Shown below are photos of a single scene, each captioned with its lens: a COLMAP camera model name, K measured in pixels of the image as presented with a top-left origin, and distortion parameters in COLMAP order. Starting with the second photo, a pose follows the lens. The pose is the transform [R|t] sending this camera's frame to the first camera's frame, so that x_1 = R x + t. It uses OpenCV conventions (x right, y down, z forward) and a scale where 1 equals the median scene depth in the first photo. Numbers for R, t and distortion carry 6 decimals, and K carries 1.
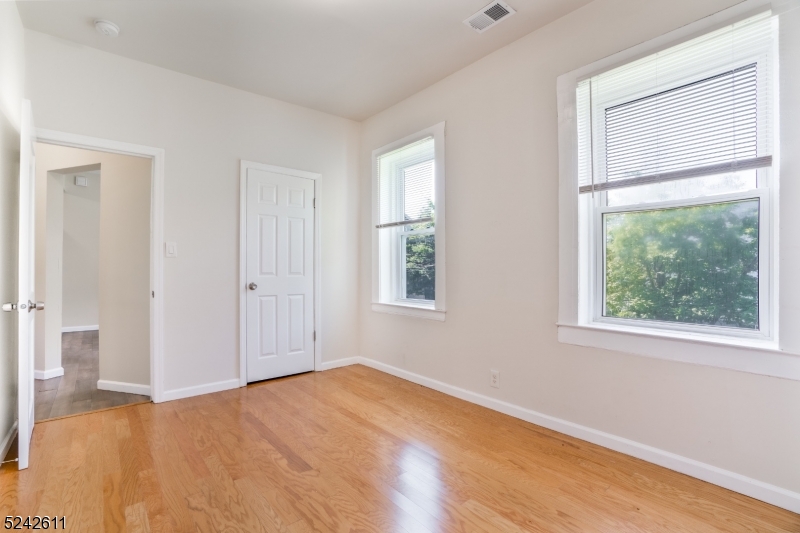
lens RADIAL K [[386.1, 0, 400.0], [0, 386.1, 266.5], [0, 0, 1]] dist [0.000309, -0.000136]
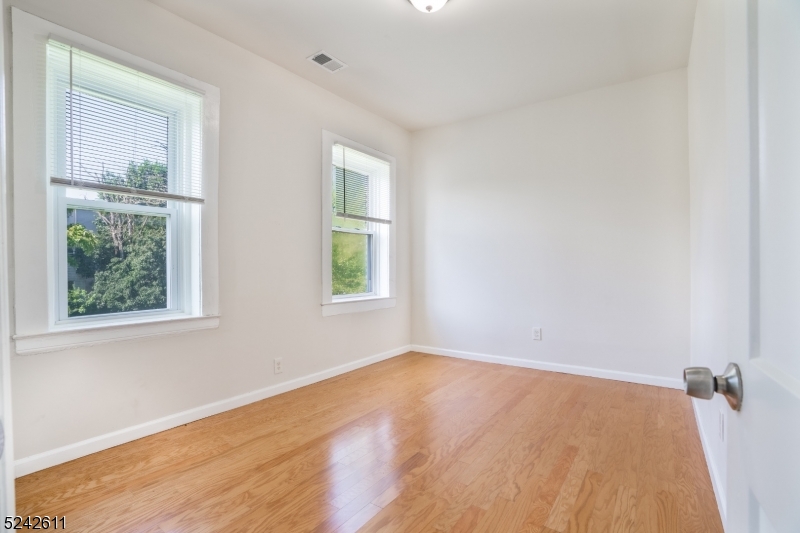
lens RADIAL K [[366.3, 0, 400.0], [0, 366.3, 266.5], [0, 0, 1]] dist [-0.034803, 0.000513]
pose [[-0.262523, 0.012586, 0.964844, -0.934136], [0.003218, 0.999921, -0.012168, 0.027605], [-0.964920, -0.000090, -0.262543, 1.046671]]
